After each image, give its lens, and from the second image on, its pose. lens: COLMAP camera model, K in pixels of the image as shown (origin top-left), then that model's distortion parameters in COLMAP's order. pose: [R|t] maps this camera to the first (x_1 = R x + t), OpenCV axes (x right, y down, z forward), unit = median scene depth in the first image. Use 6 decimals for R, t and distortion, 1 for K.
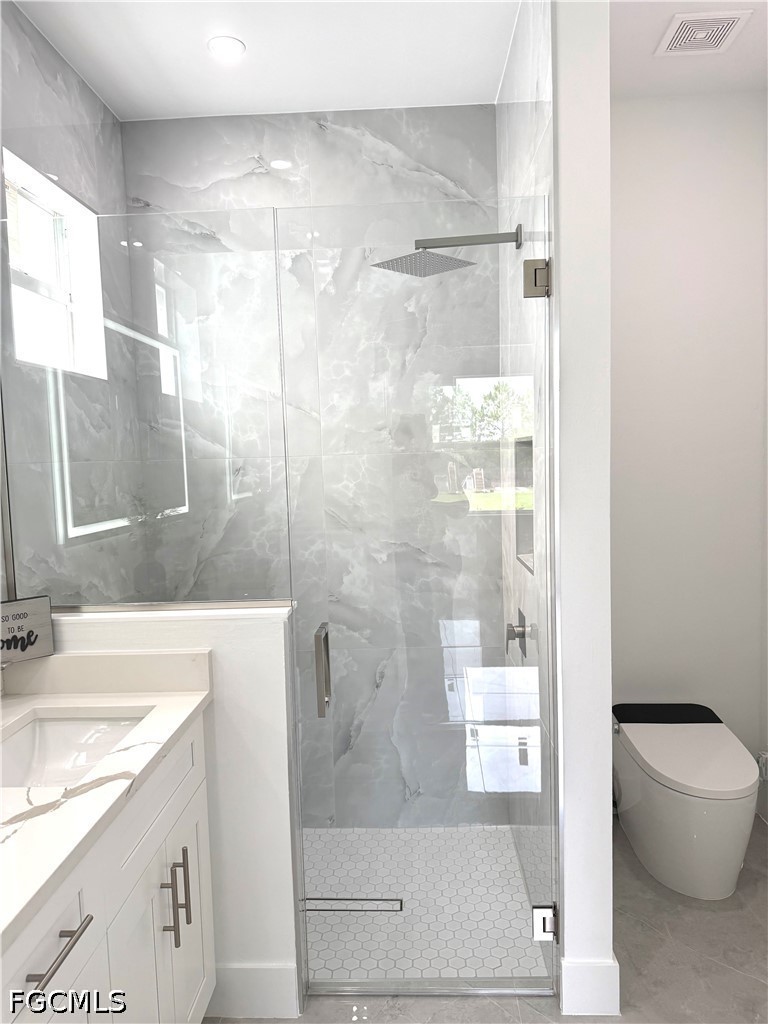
lens RADIAL K [[713.6, 0, 384.2], [0, 713.6, 514.7], [0, 0, 1]] dist [0.103201, -0.160376]
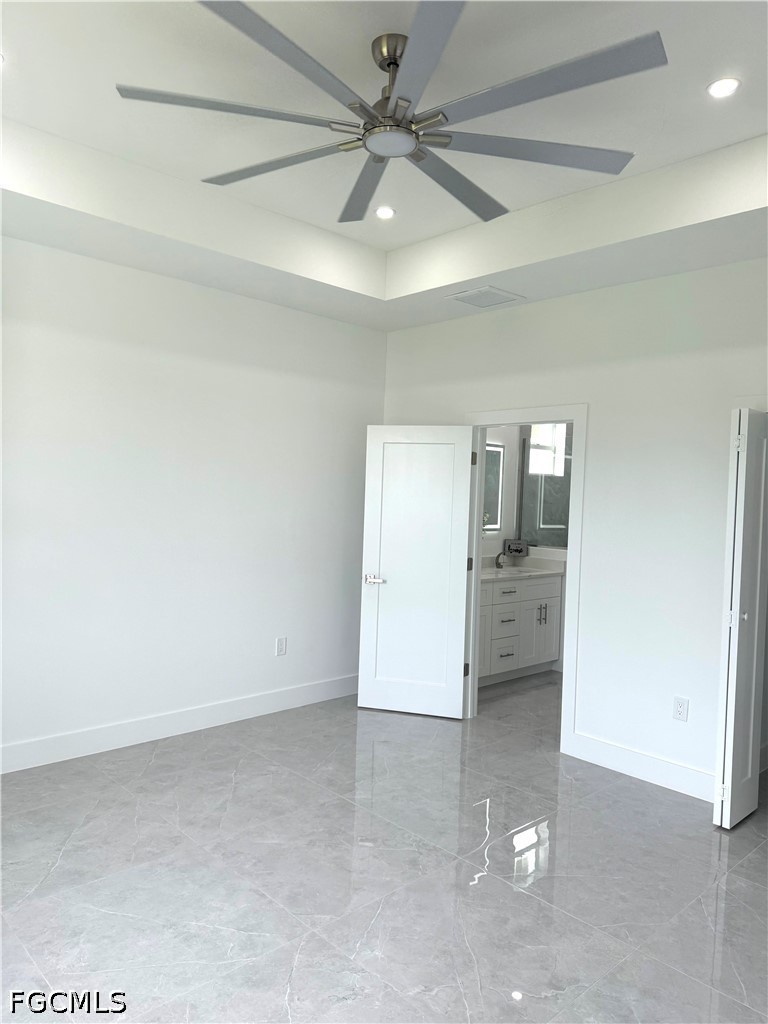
lens RADIAL K [[722.3, 0, 384.0], [0, 722.3, 512.0], [0, 0, 1]] dist [0.093576, -0.140220]
pose [[0.718624, 0.075415, -0.691297, 1.015942], [-0.118081, 0.992899, -0.014432, 0.072760], [0.685300, 0.092000, 0.722427, -1.421483]]
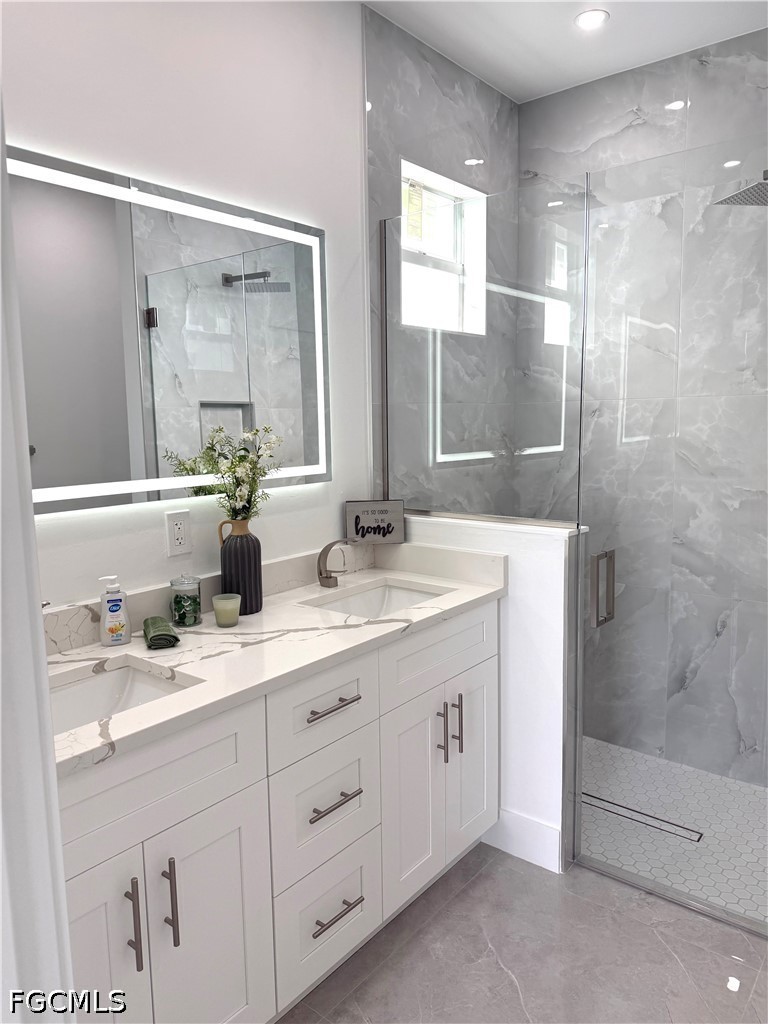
lens RADIAL K [[722.3, 0, 384.0], [0, 722.3, 512.0], [0, 0, 1]] dist [0.093576, -0.140220]
pose [[0.801793, 0.095442, -0.589931, 0.210894], [-0.057199, 0.994889, 0.083217, 0.015200], [0.594858, -0.032980, 0.803154, -0.080193]]
